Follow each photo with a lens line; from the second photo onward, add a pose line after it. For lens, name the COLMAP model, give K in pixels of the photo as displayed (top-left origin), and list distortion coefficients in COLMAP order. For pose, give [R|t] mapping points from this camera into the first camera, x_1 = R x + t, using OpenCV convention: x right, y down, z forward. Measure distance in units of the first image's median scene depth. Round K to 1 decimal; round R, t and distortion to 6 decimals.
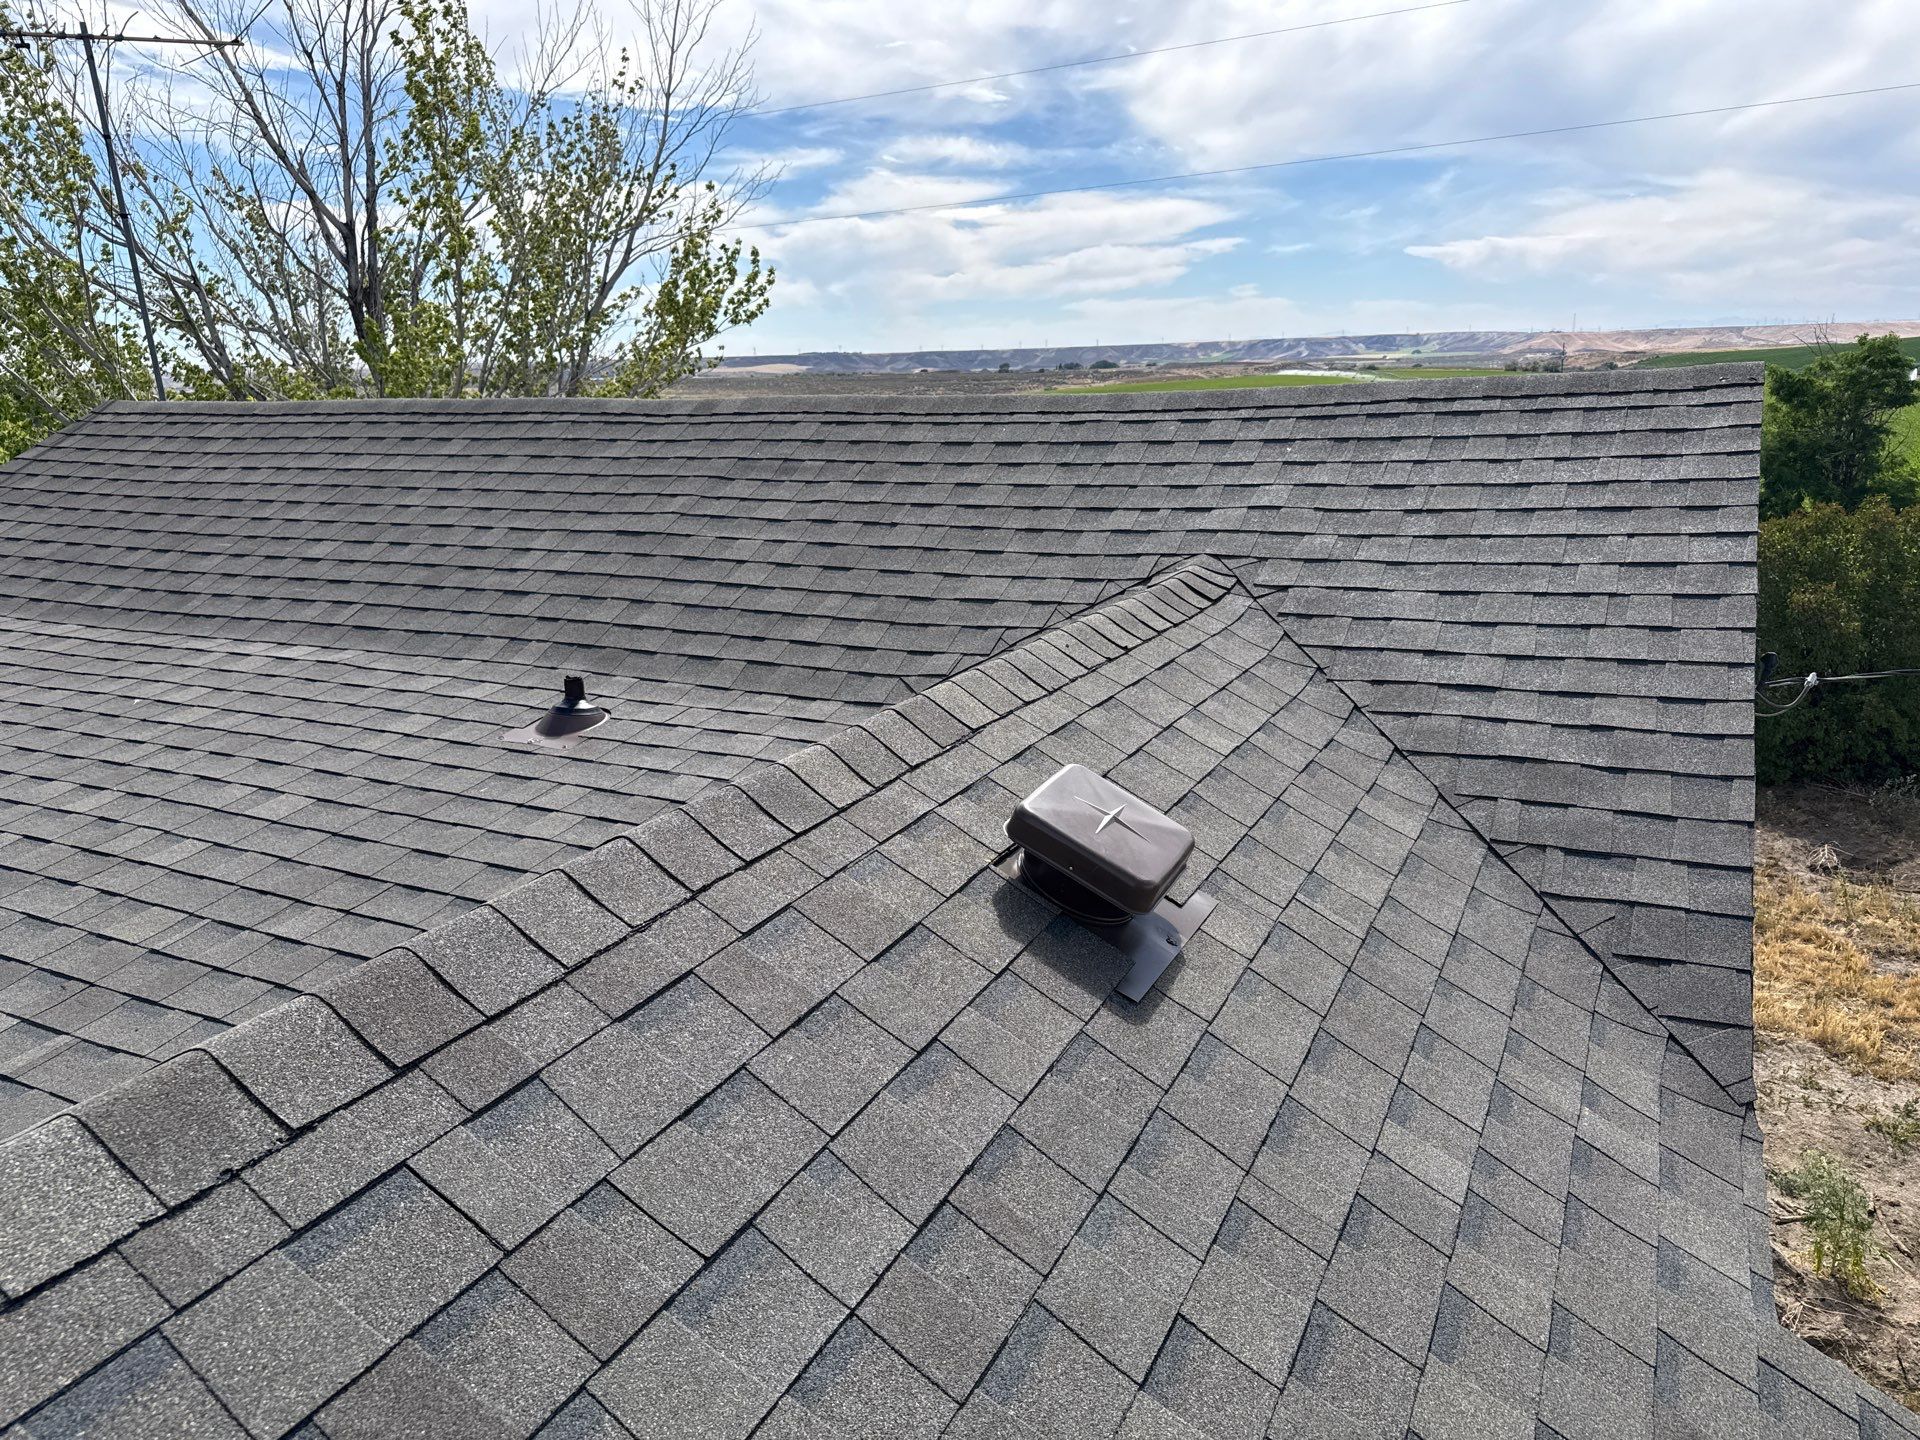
lens RADIAL K [[1352.8, 0, 961.9], [0, 1352.8, 722.9], [0, 0, 1]] dist [0.043849, -0.059965]
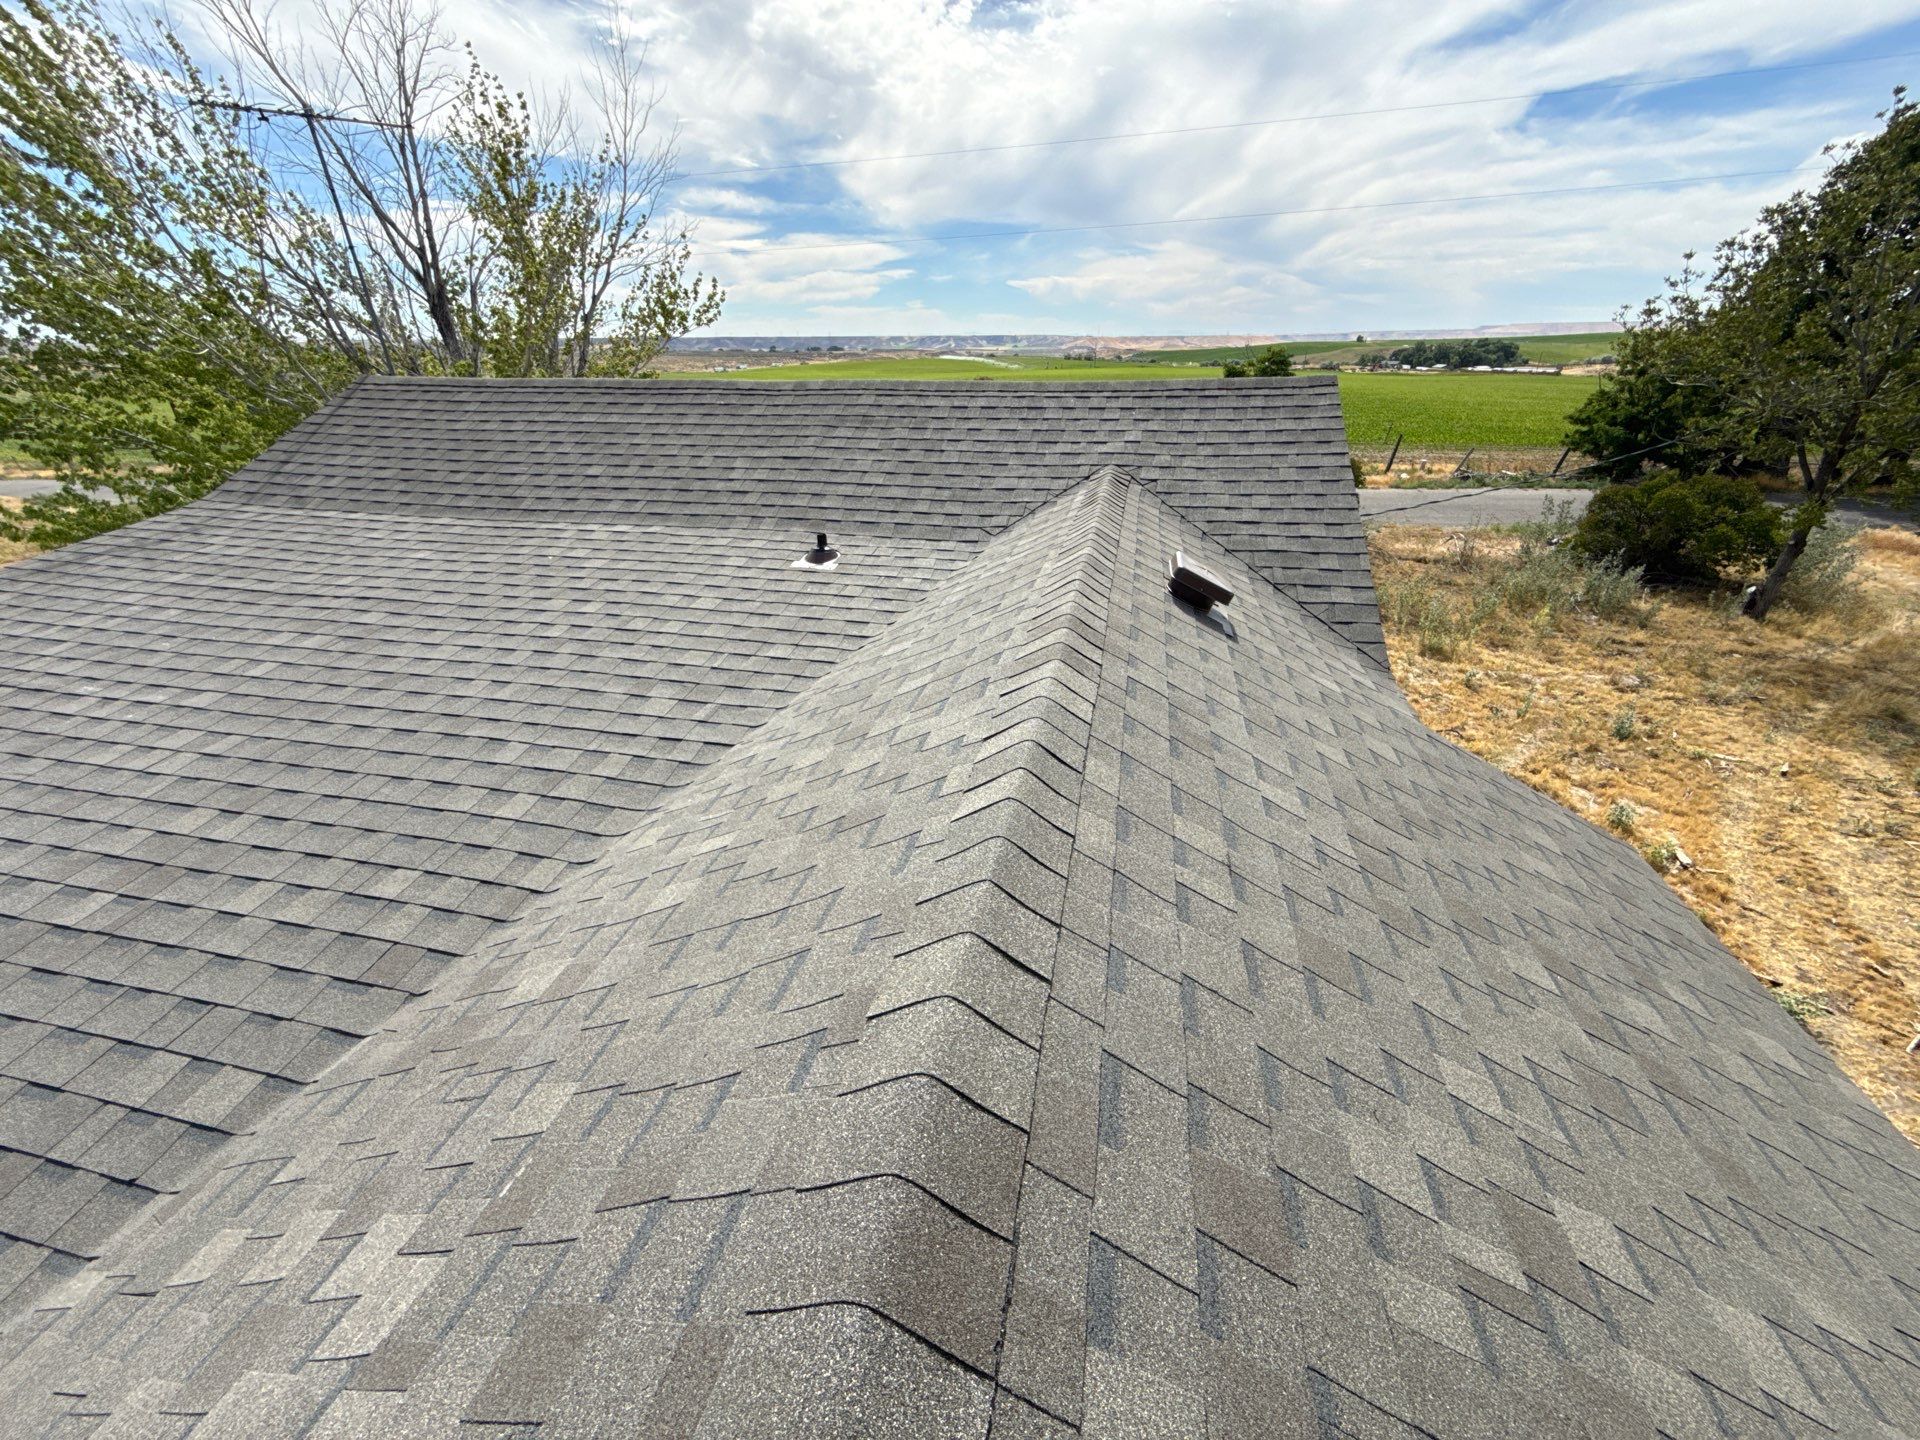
lens RADIAL K [[767.1, 0, 961.9], [0, 767.1, 718.8], [0, 0, 1]] dist [-0.000298, 0.000421]
pose [[0.968803, -0.088860, 0.231353, -0.368758], [0.043562, 0.980033, 0.194004, 0.023157], [-0.243972, -0.177874, 0.953330, -0.172032]]
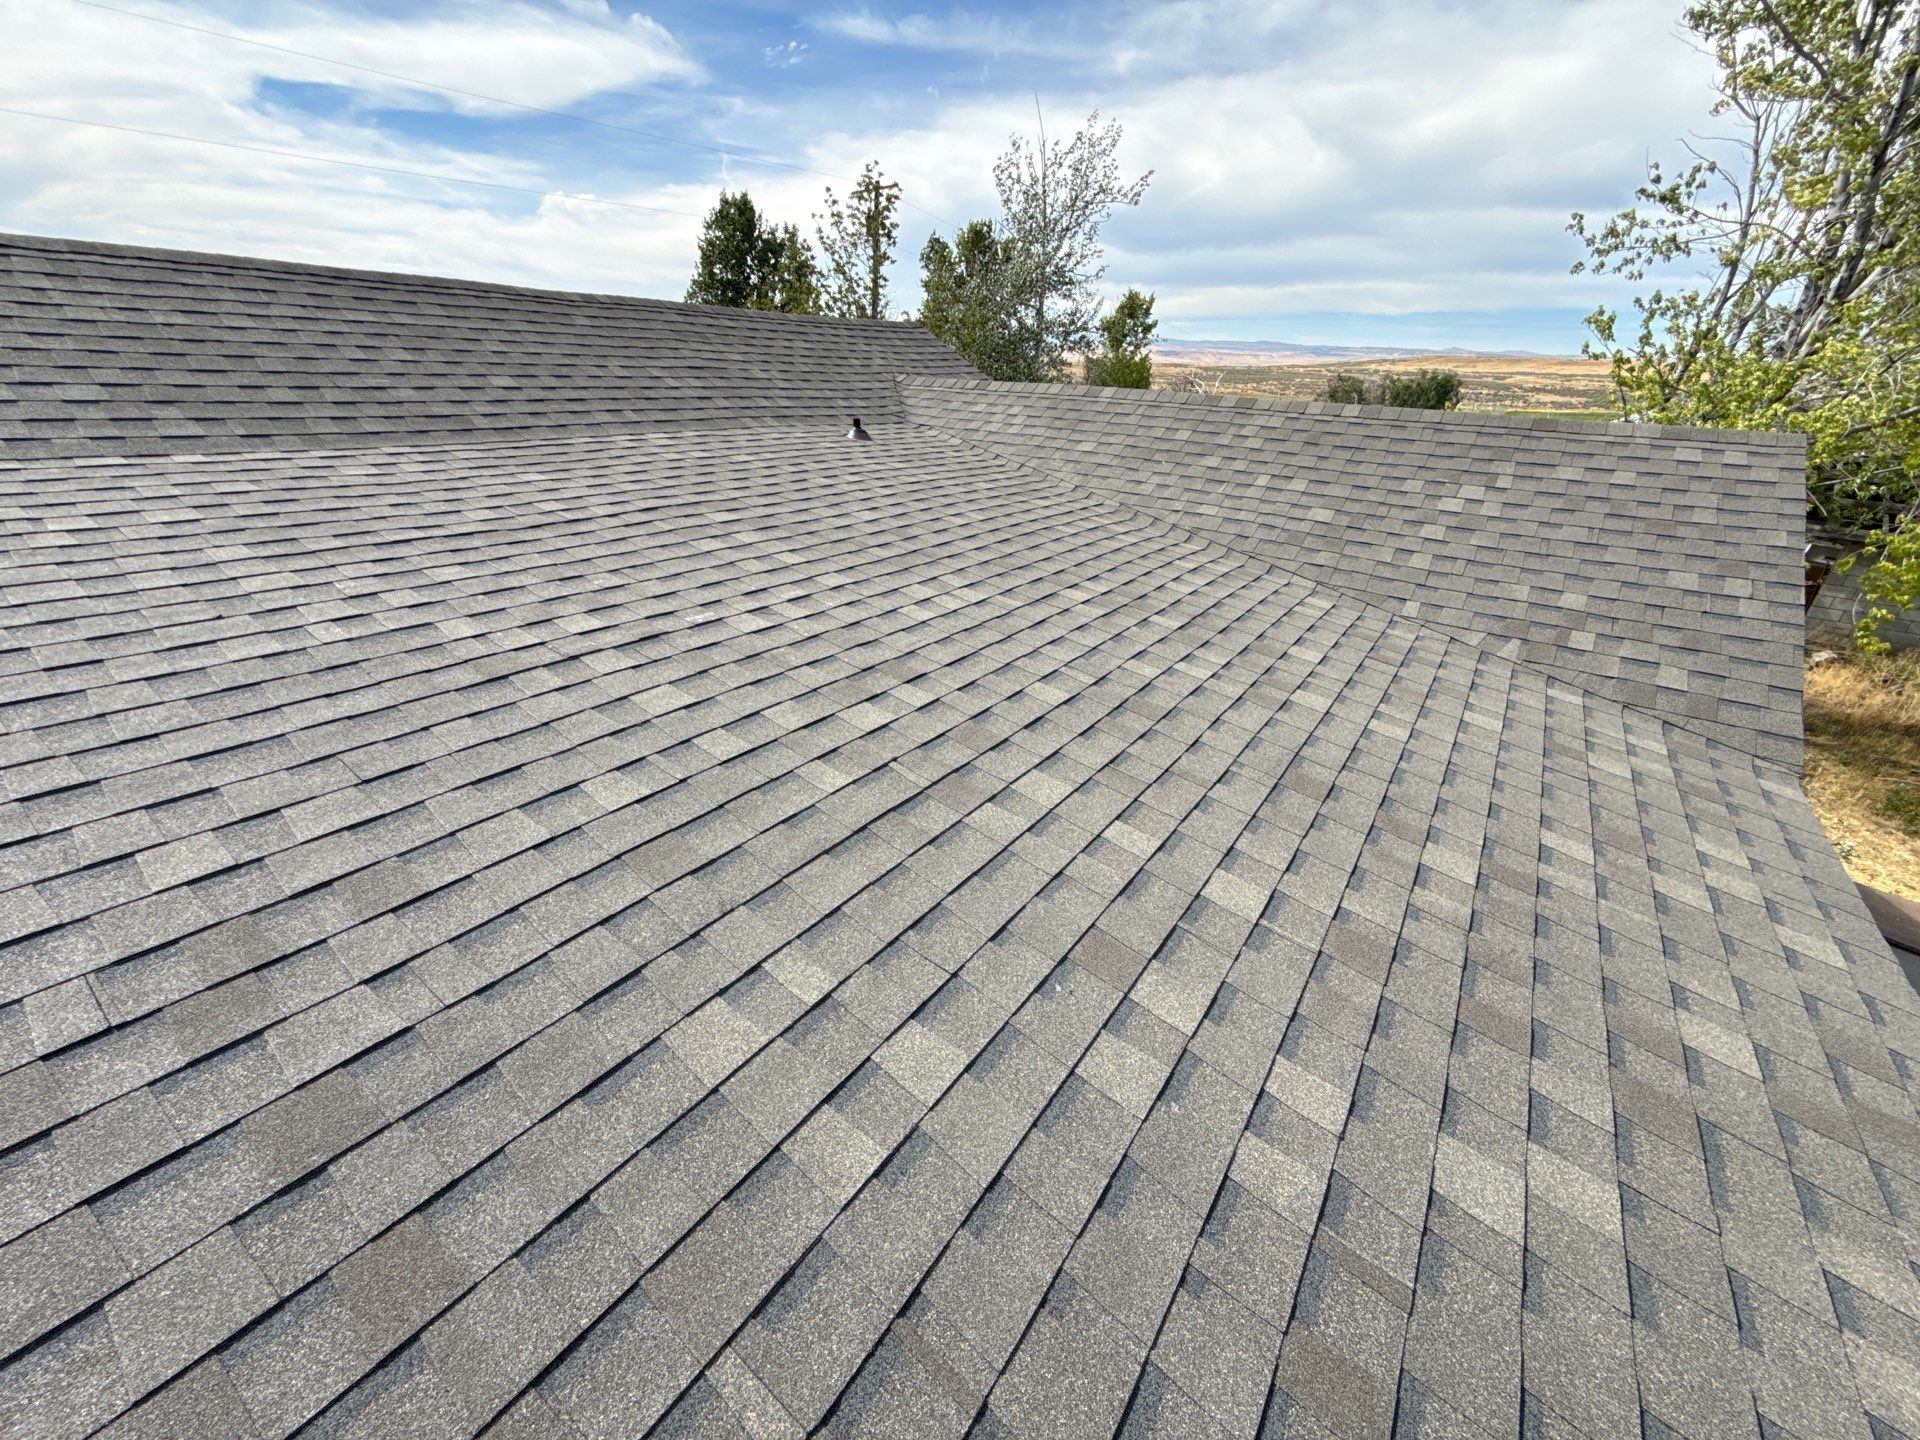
lens RADIAL K [[767.1, 0, 961.9], [0, 767.1, 718.8], [0, 0, 1]] dist [-0.000298, 0.000421]
pose [[0.144847, -0.382918, 0.912356, -1.715408], [0.211955, 0.912683, 0.349406, 0.017709], [-0.966486, 0.142768, 0.213360, 0.585155]]
